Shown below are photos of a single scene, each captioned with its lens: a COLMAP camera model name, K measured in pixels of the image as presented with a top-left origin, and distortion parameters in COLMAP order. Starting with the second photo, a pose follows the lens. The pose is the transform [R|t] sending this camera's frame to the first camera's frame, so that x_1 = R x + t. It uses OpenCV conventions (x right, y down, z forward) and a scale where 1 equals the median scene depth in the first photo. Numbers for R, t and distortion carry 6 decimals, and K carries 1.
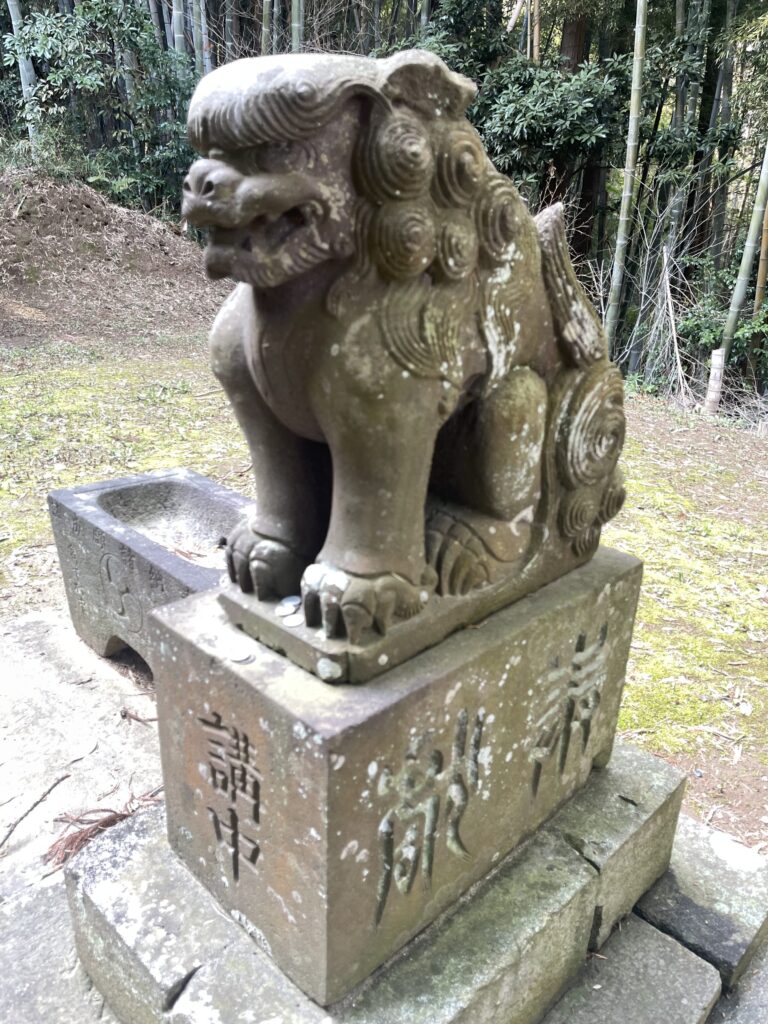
lens RADIAL K [[778.9, 0, 385.0], [0, 778.9, 520.8], [0, 0, 1]] dist [0.047047, -0.057277]
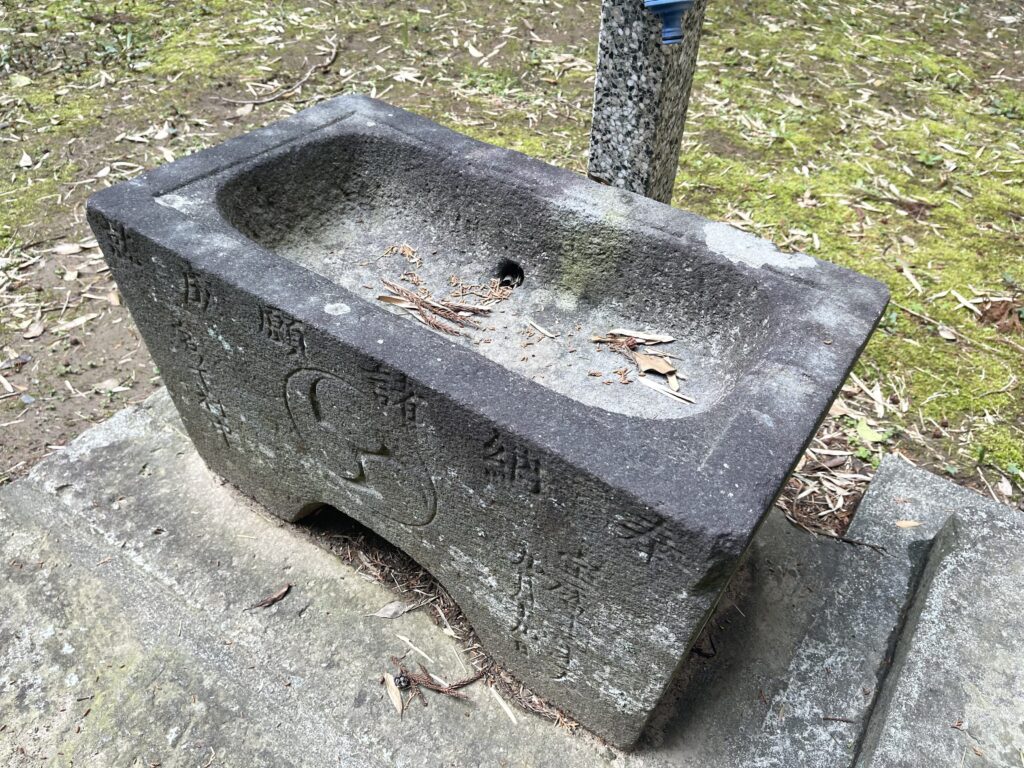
lens RADIAL K [[778.9, 0, 514.0], [0, 778.9, 383.2], [0, 0, 1]] dist [0.047047, -0.057277]
pose [[0.983174, -0.127269, 0.131040, -0.261294], [0.072211, 0.929705, 0.361157, -0.073536], [-0.167793, -0.345617, 0.923252, 0.524115]]
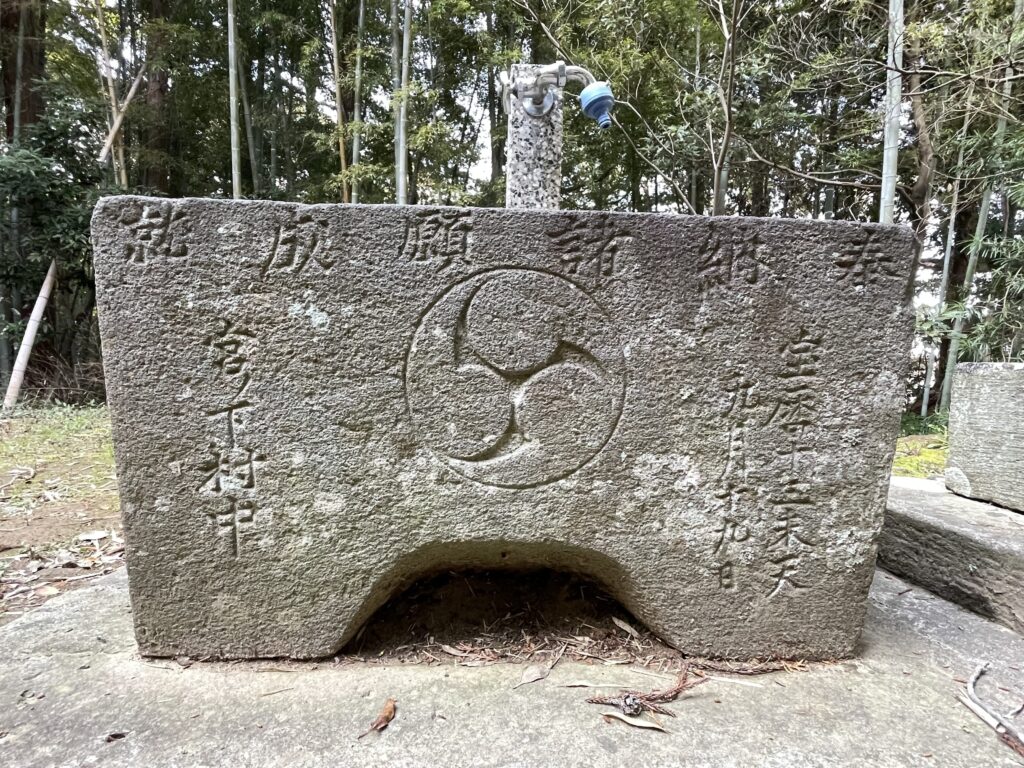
lens RADIAL K [[592.0, 0, 507.2], [0, 592.0, 383.6], [0, 0, 1]] dist [0.000836, 0.001894]
pose [[0.685250, -0.063188, 0.725562, -0.464661], [0.283853, 0.940622, -0.186165, 0.121269], [-0.670716, 0.333523, 0.662497, 0.692851]]
